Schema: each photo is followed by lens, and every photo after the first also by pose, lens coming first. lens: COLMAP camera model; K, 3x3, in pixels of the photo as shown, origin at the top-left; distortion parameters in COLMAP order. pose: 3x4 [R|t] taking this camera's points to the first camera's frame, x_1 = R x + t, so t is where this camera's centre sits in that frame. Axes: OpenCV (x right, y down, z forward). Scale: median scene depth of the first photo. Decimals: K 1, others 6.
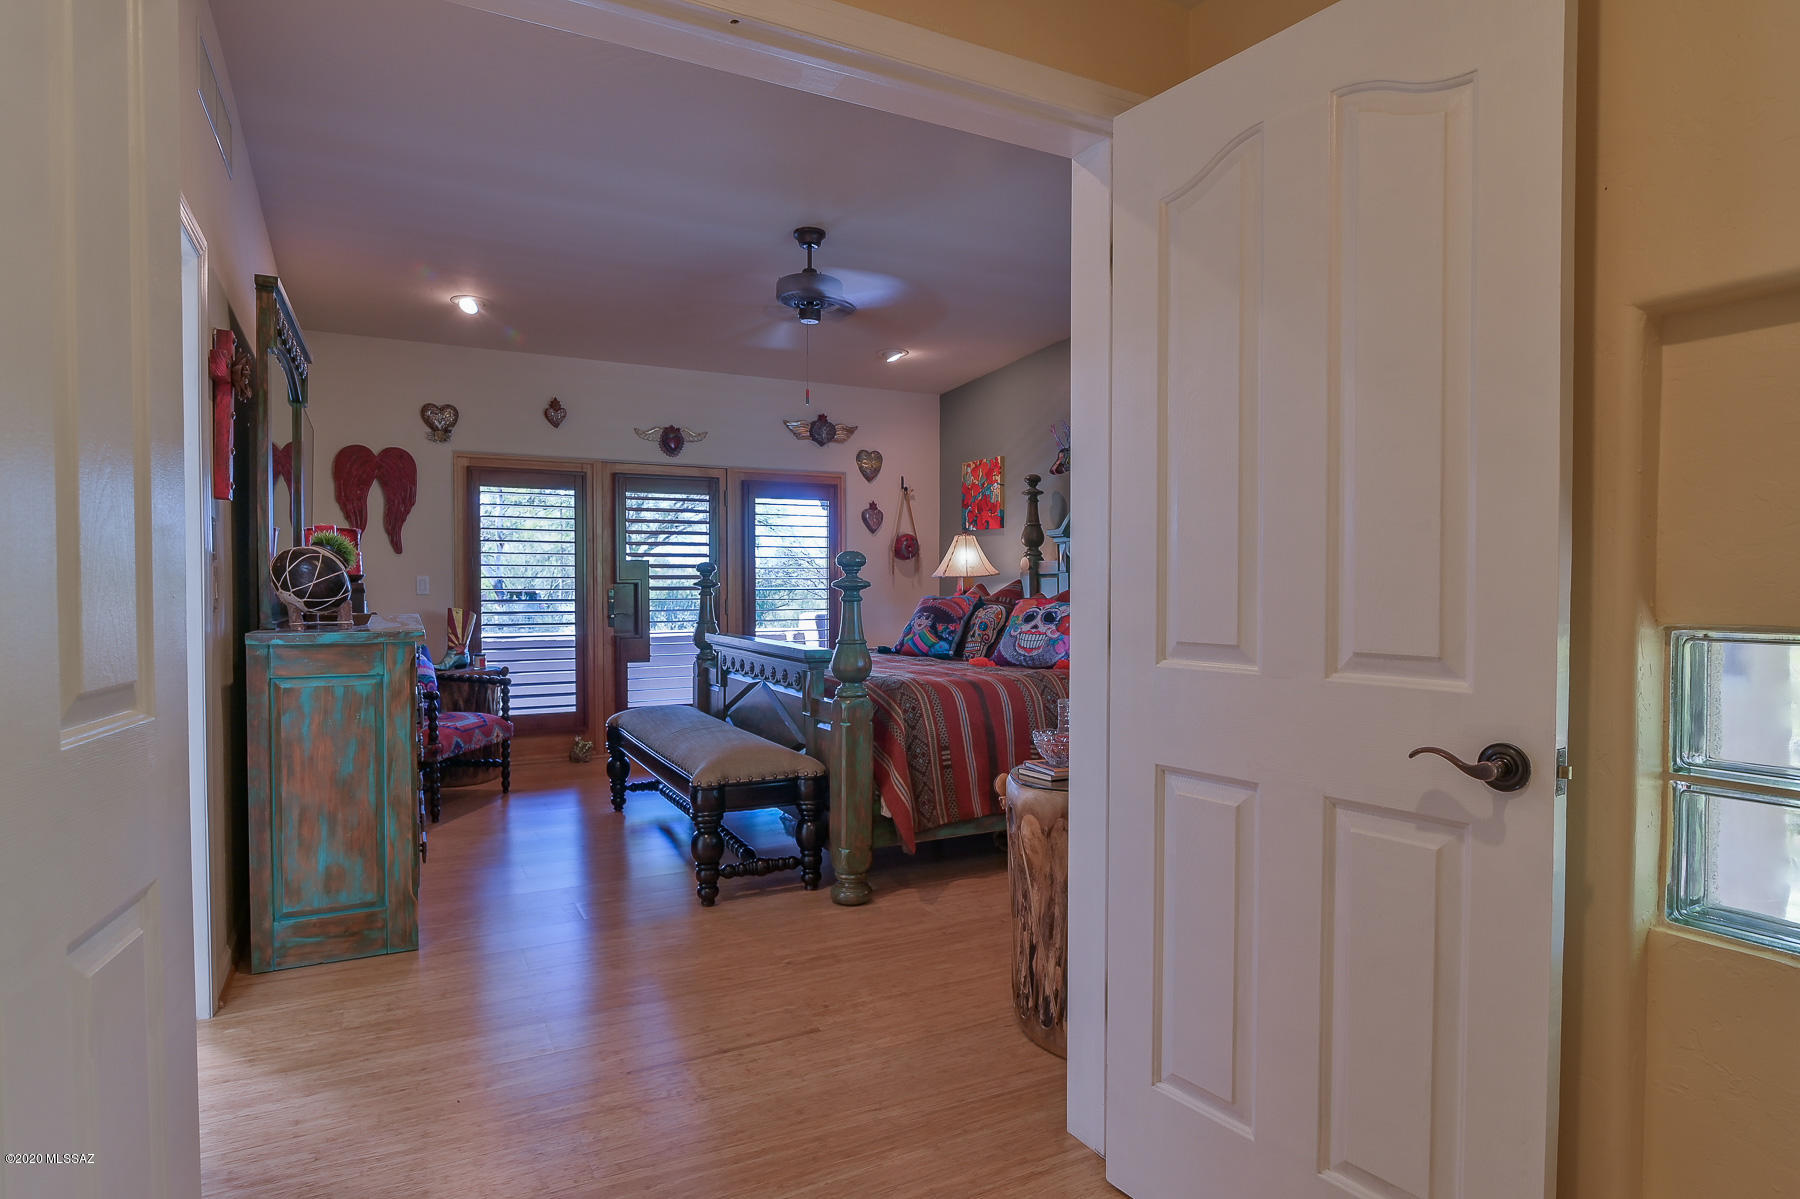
lens RADIAL K [[988.3, 0, 902.6], [0, 988.3, 599.1], [0, 0, 1]] dist [-0.005224, 0.000018]
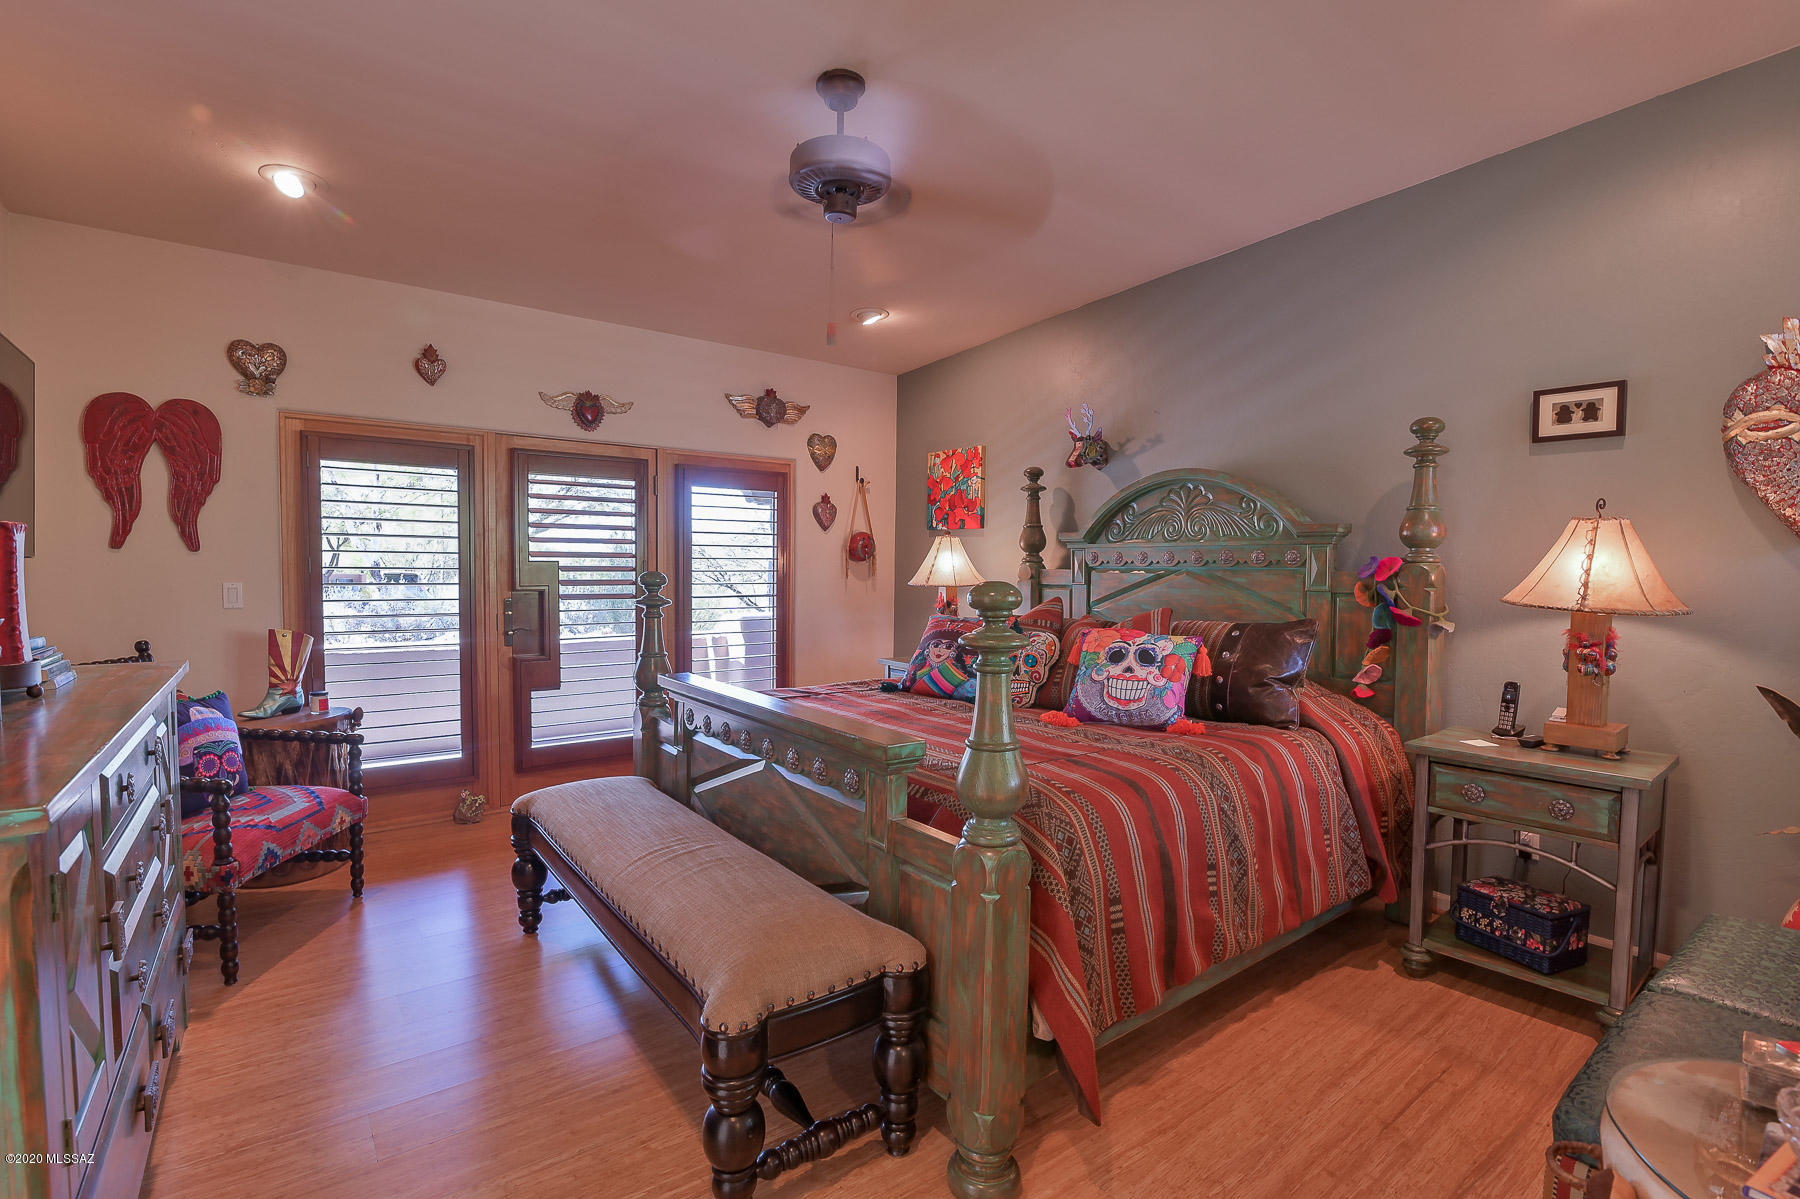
lens RADIAL K [[827.1, 0, 898.3], [0, 827.1, 604.0], [0, 0, 1]] dist [-0.018391, 0.000482]
pose [[0.985193, 0.003933, 0.171401, -0.111874], [-0.009179, 0.999513, 0.029826, -0.029805], [-0.171201, -0.030958, 0.984750, 0.331994]]
